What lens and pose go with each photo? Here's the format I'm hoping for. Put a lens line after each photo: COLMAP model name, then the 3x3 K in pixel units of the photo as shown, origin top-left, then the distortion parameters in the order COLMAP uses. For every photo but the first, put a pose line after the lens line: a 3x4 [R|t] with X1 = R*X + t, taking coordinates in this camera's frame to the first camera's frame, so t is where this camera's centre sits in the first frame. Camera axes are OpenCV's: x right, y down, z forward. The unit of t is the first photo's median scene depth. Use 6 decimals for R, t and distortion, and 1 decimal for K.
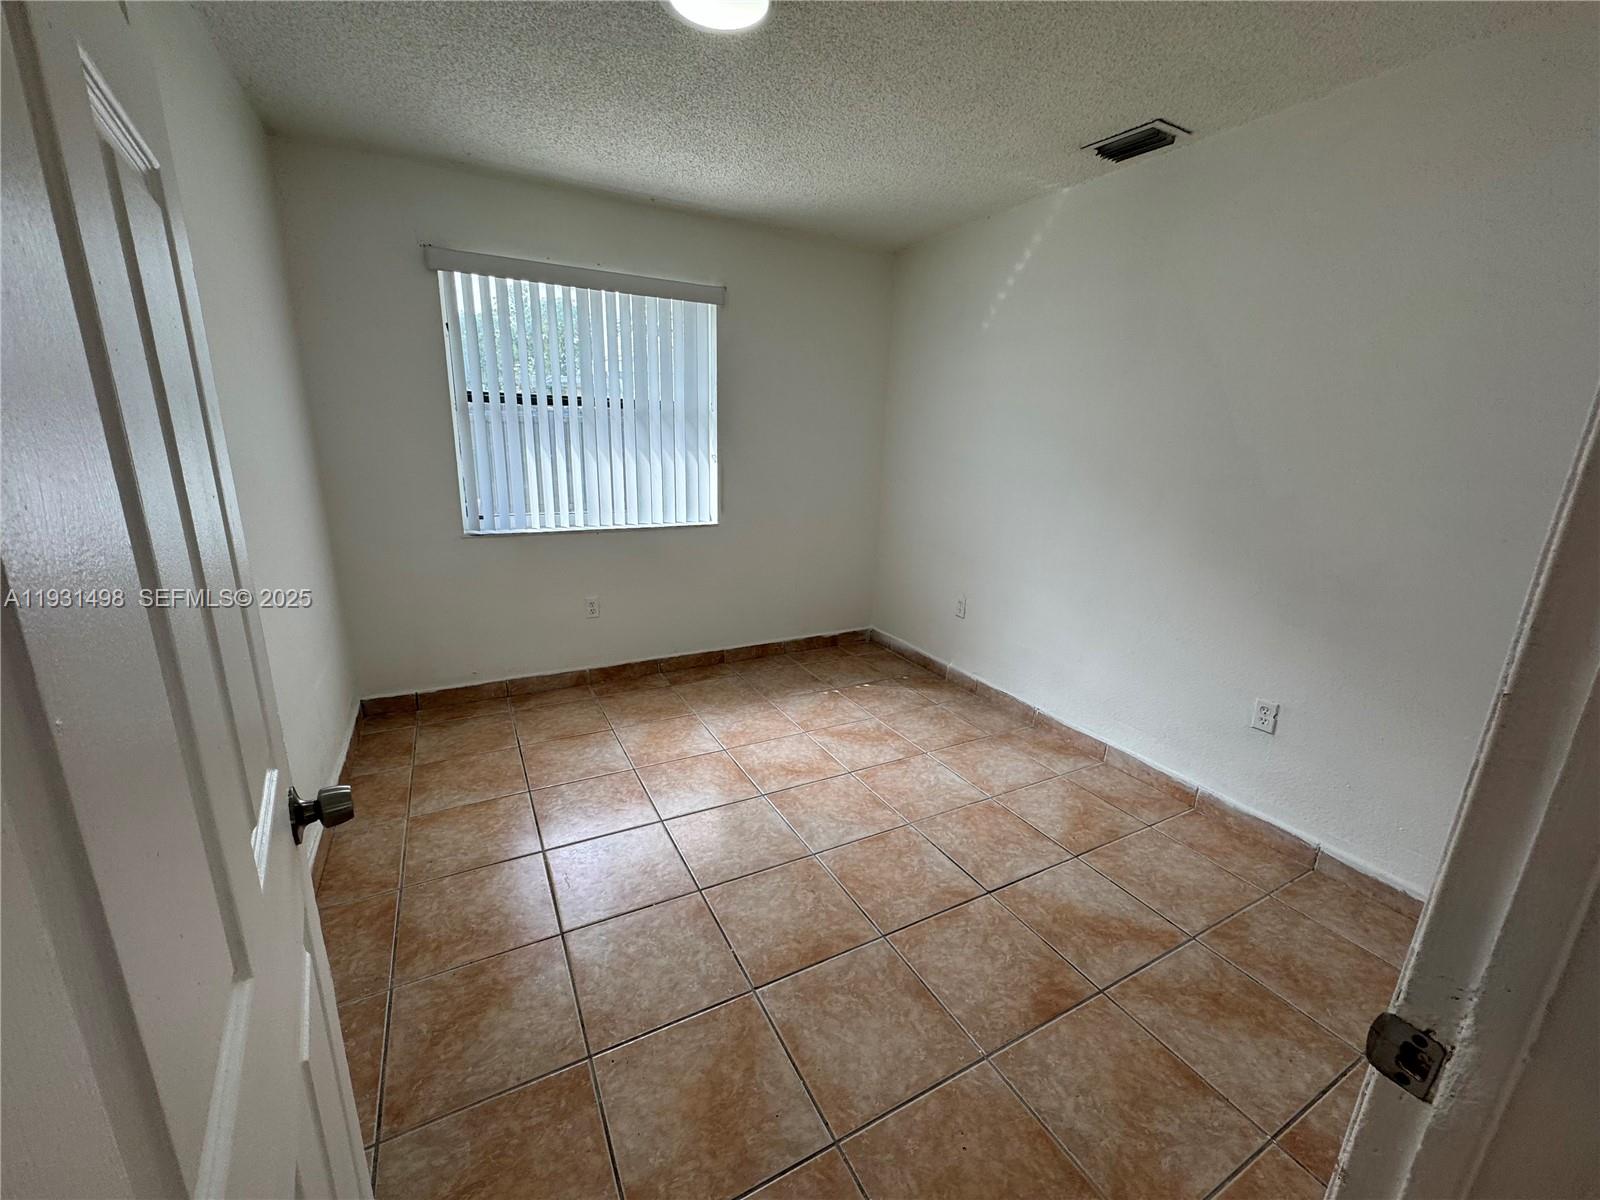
lens RADIAL K [[637.8, 0, 797.0], [0, 637.8, 597.8], [0, 0, 1]] dist [-0.001511, -0.000295]
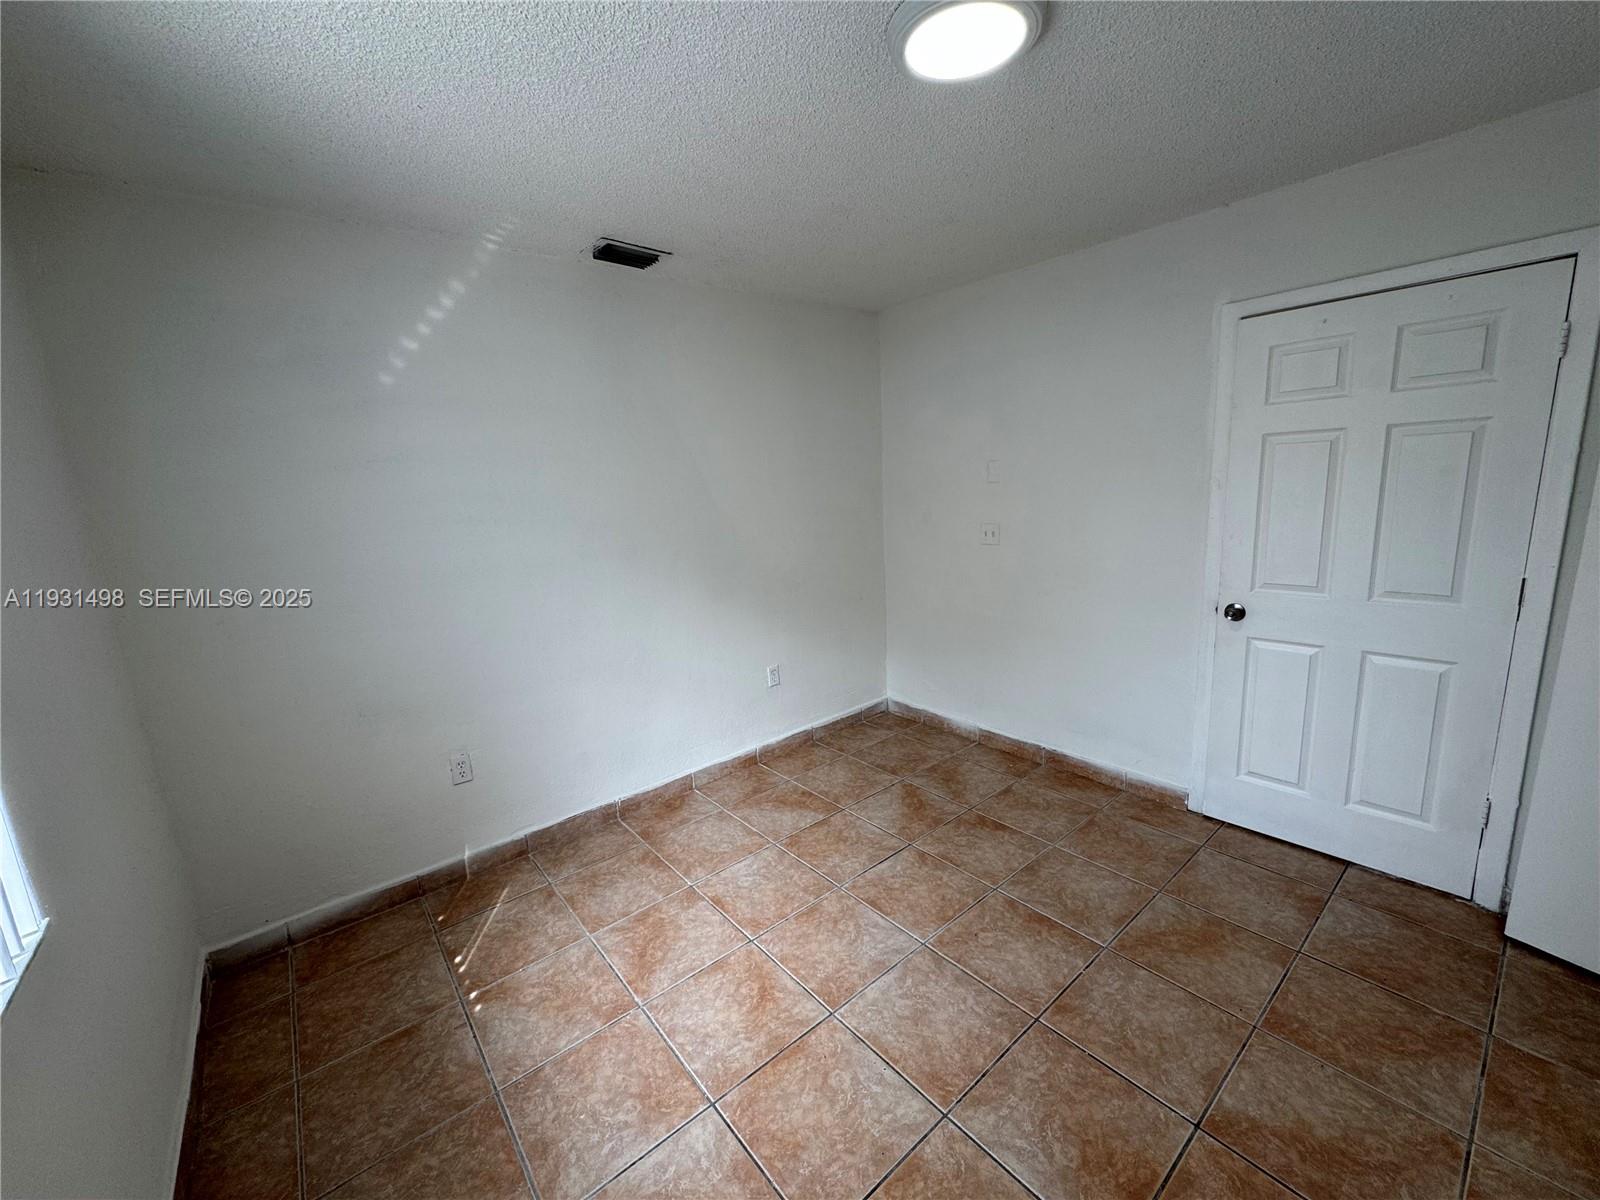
lens RADIAL K [[637.8, 0, 797.8], [0, 637.8, 602.3], [0, 0, 1]] dist [-0.001511, -0.000295]
pose [[-0.197715, -0.211876, 0.957088, -0.595165], [0.292468, 0.919142, 0.263894, -0.306125], [-0.935613, 0.332093, -0.119761, 0.885020]]
